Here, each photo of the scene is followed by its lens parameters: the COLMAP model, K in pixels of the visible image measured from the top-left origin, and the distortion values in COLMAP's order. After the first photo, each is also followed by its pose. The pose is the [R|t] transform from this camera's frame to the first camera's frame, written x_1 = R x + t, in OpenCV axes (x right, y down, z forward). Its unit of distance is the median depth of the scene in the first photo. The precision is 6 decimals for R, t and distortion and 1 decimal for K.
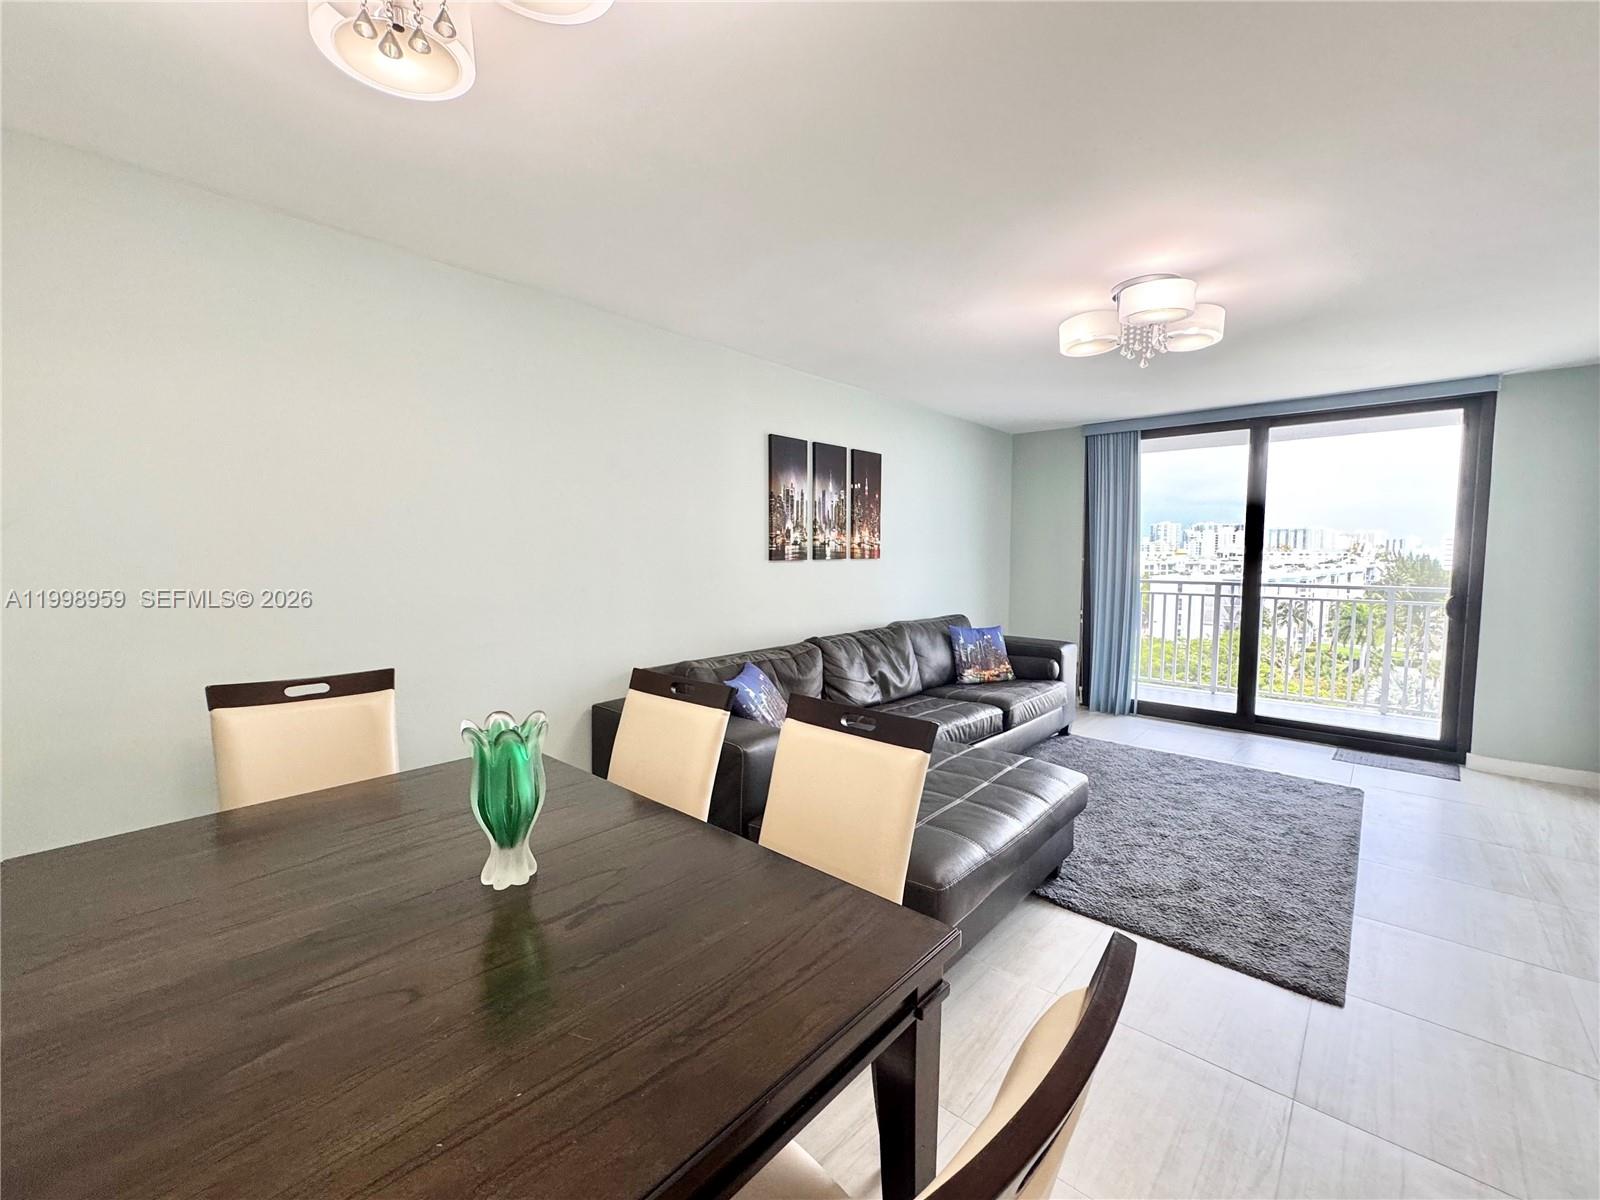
lens RADIAL K [[643.7, 0, 842.9], [0, 643.7, 599.7], [0, 0, 1]] dist [-0.003141, 0.000081]
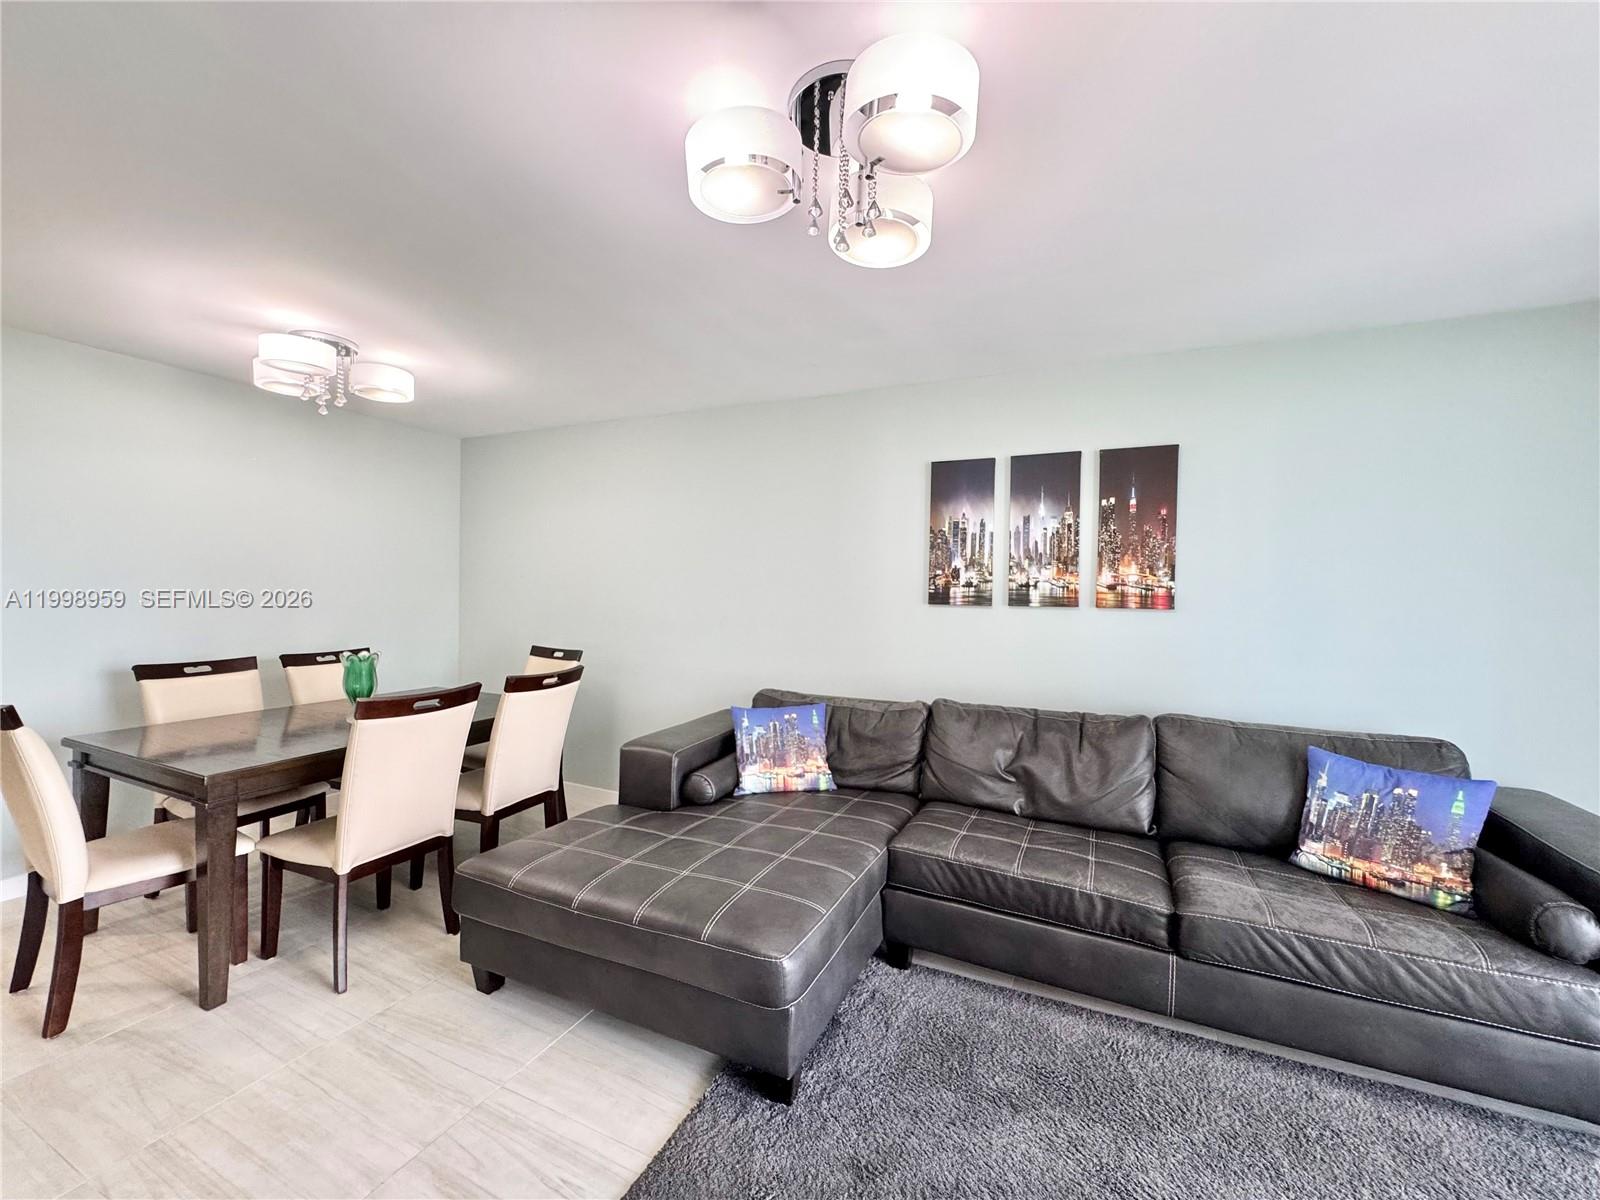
lens RADIAL K [[643.7, 0, 799.8], [0, 643.7, 607.5], [0, 0, 1]] dist [-0.003141, 0.000081]
pose [[0.270018, 0.019501, -0.962658, 0.628161], [-0.095076, 0.995449, -0.006503, -0.031263], [0.958150, 0.093282, 0.270643, 0.543981]]
